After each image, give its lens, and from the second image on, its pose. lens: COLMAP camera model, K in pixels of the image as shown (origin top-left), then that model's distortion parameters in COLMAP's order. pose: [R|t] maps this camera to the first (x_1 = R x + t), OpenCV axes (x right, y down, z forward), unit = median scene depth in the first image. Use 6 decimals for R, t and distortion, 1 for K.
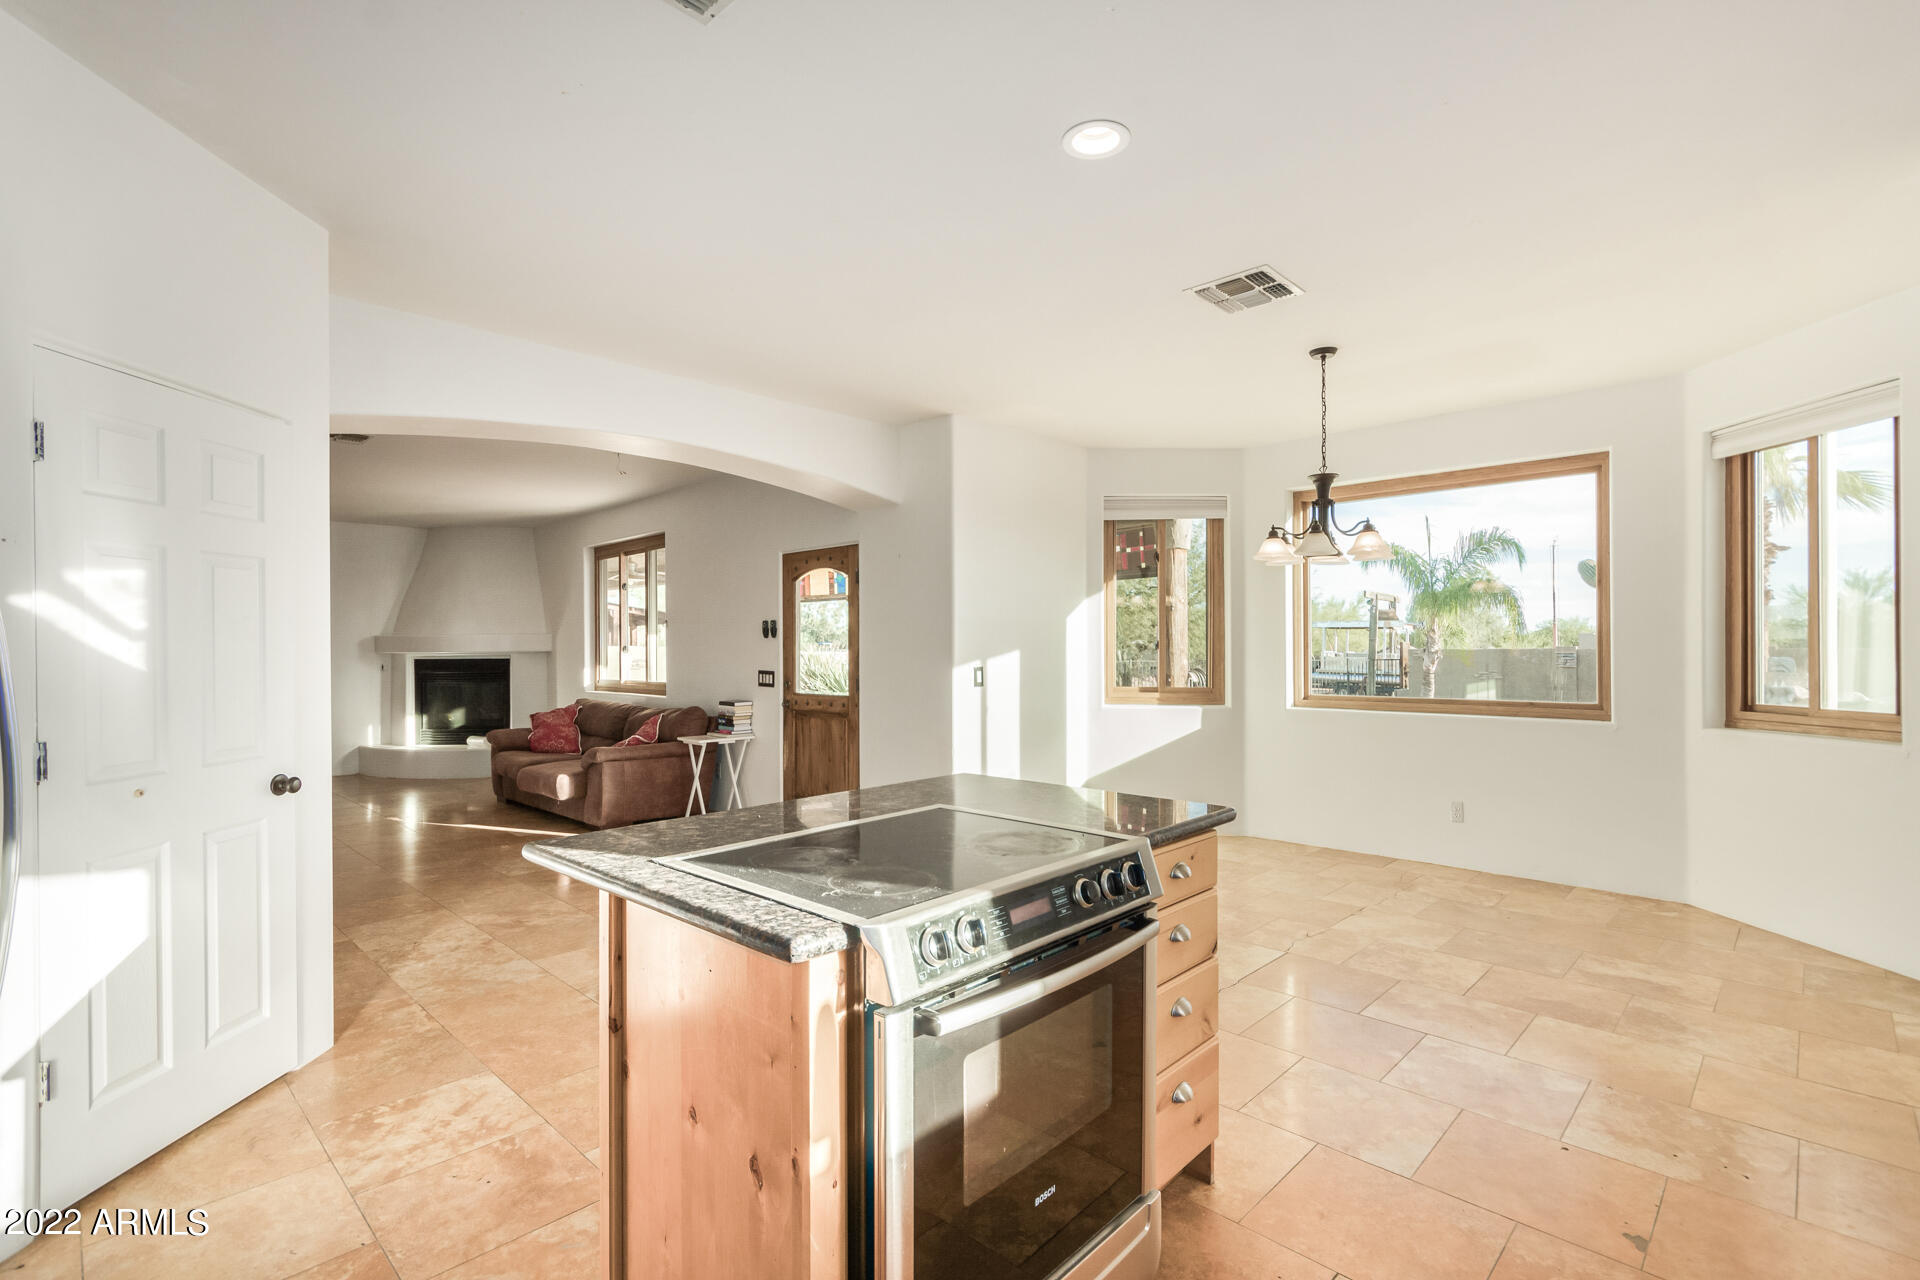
lens RADIAL K [[889.6, 0, 955.4], [0, 889.6, 649.5], [0, 0, 1]] dist [0.002768, -0.000205]
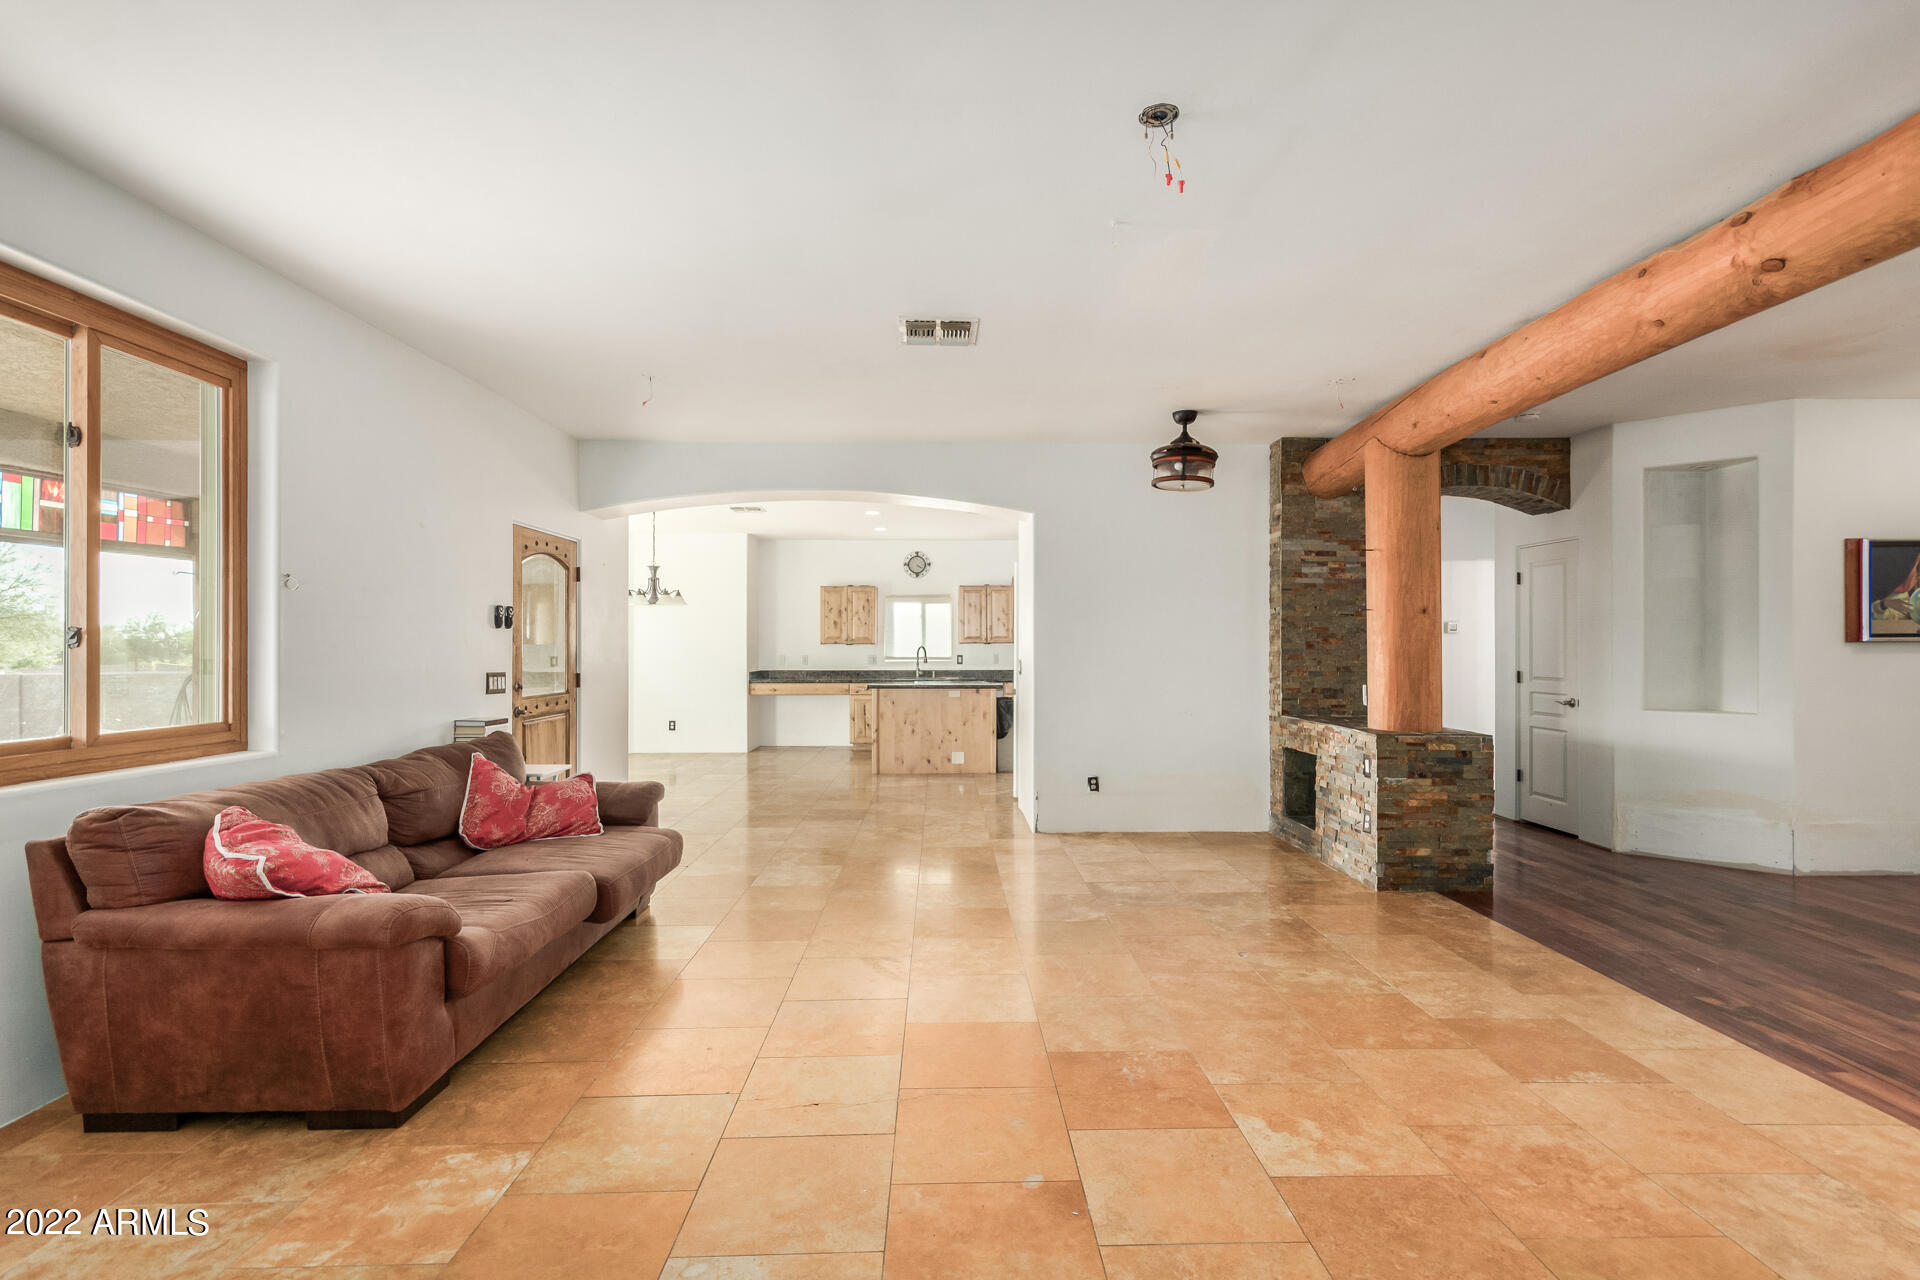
lens RADIAL K [[895.2, 0, 963.9], [0, 895.2, 639.5], [0, 0, 1]] dist [0.004154, 0.000117]
pose [[-0.717166, 0.013240, 0.696777, -1.071754], [0.005901, 0.999899, -0.012926, 0.008882], [-0.696878, -0.005158, -0.717172, 1.335935]]
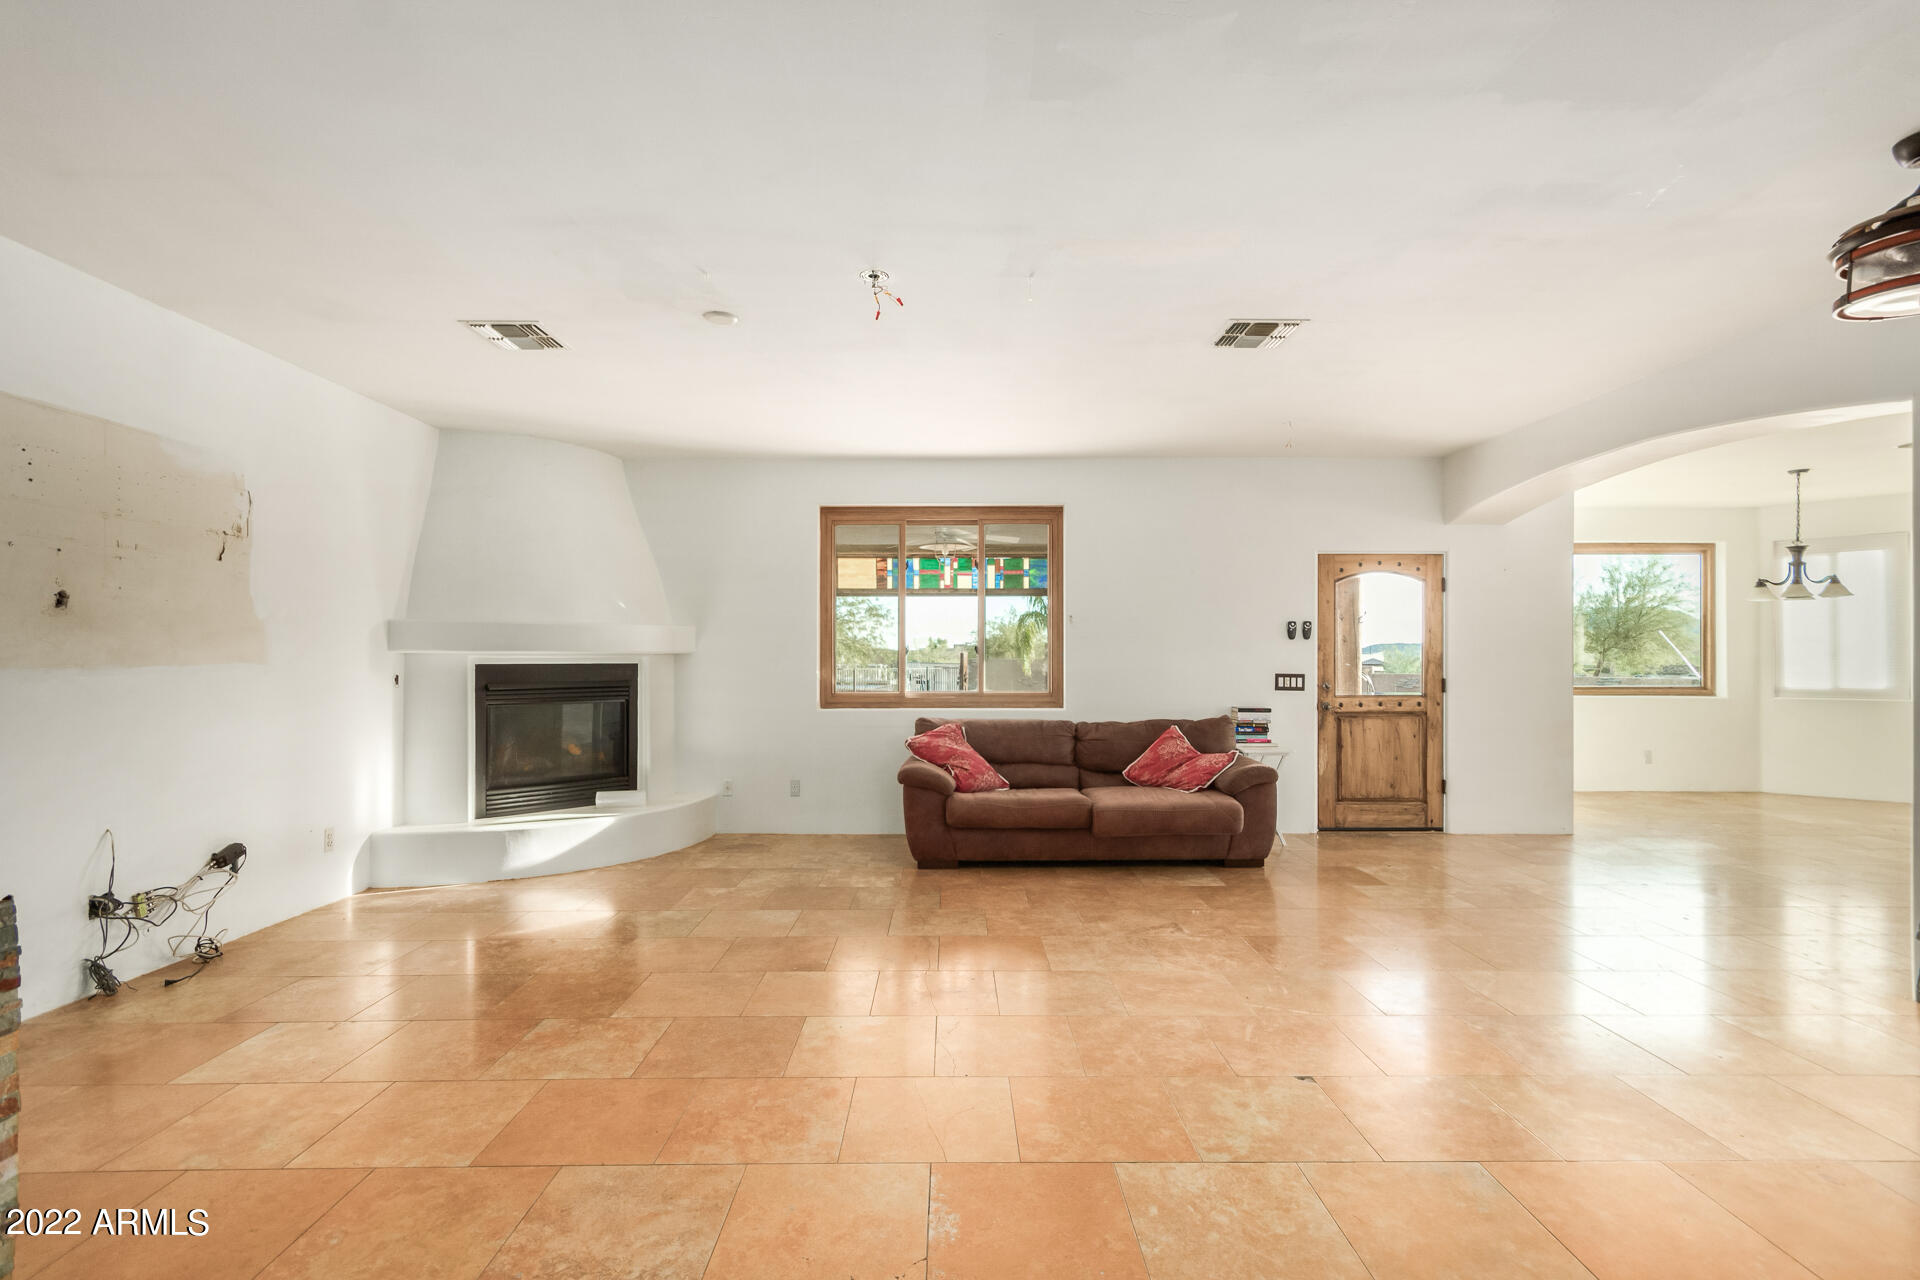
lens RADIAL K [[897.4, 0, 959.0], [0, 897.4, 652.4], [0, 0, 1]] dist [0.006148, 0.000822]
pose [[0.708125, 0.009337, 0.706026, -1.207499], [-0.002971, 0.999943, -0.010243, 0.012547], [-0.706081, 0.005156, 0.708112, 0.601049]]
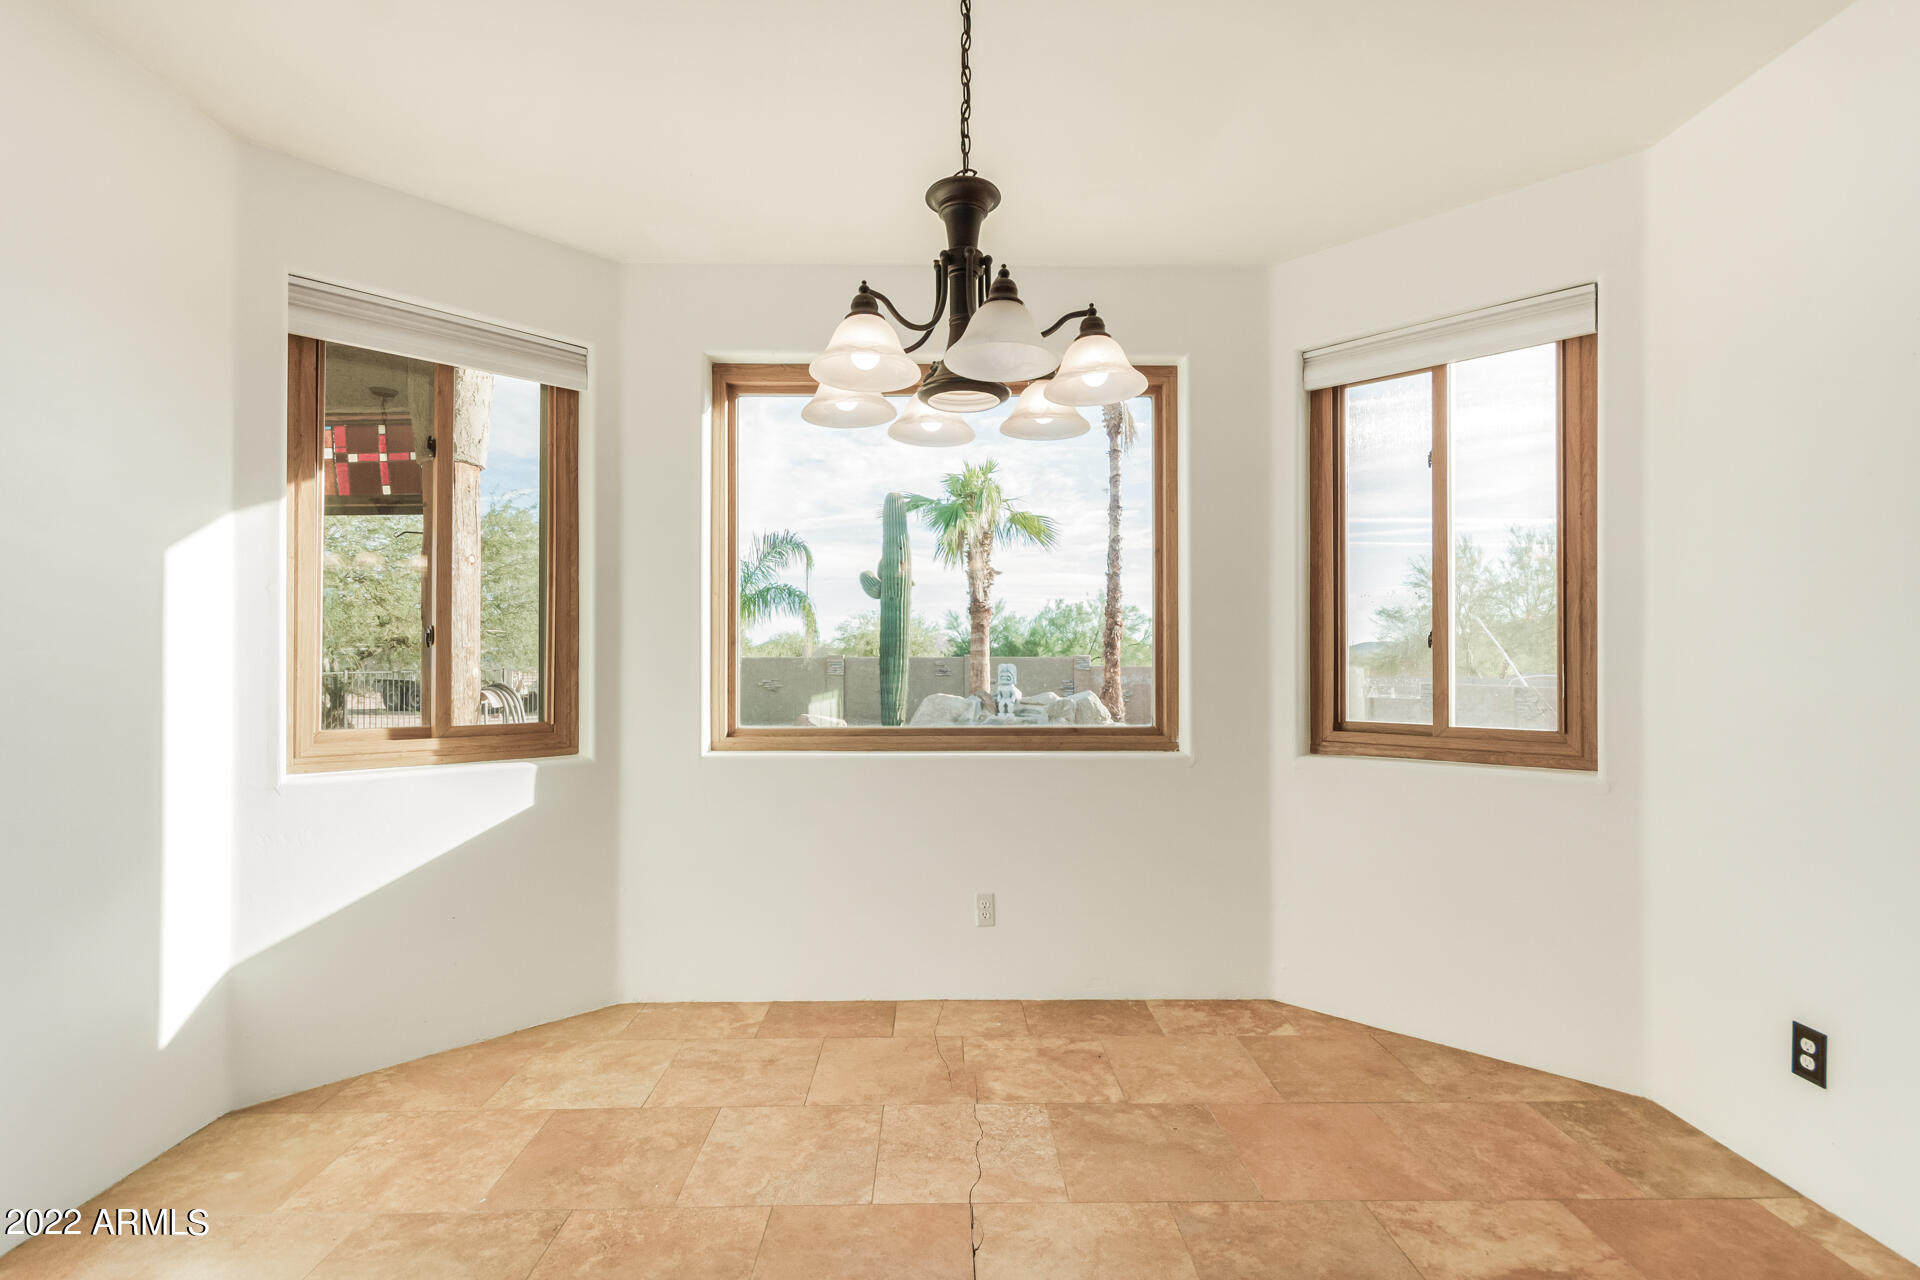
lens RADIAL K [[897.4, 0, 959.0], [0, 897.4, 652.4], [0, 0, 1]] dist [0.006148, 0.000822]
pose [[0.700573, 0.006936, 0.713547, 0.085578], [-0.001760, 0.999967, -0.007991, 0.006779], [-0.713579, 0.004343, 0.700562, 0.475926]]
